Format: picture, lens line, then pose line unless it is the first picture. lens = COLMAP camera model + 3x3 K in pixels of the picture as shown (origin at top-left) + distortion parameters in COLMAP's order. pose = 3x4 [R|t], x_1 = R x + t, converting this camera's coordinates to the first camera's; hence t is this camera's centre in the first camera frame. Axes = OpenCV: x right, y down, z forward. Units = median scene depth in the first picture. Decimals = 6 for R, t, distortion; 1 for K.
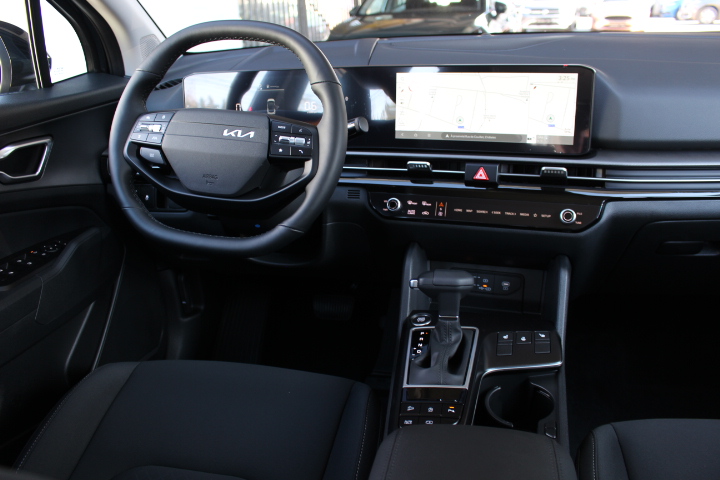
lens RADIAL K [[607.5, 0, 361.1], [0, 607.5, 236.2], [0, 0, 1]] dist [-0.111178, 0.041171]
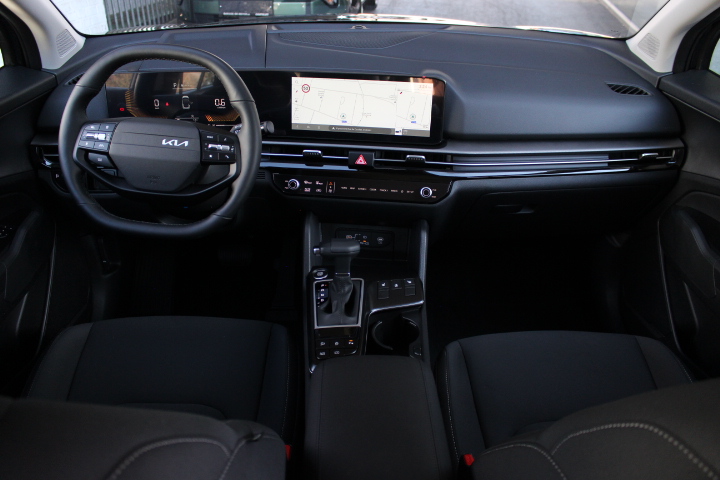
lens RADIAL K [[607.5, 0, 359.7], [0, 607.5, 243.4], [0, 0, 1]] dist [-0.111178, 0.041171]
pose [[0.973947, -0.060290, 0.218613, -0.106389], [0.025629, 0.987099, 0.158045, -0.140597], [-0.225321, -0.148325, 0.962928, -0.298623]]
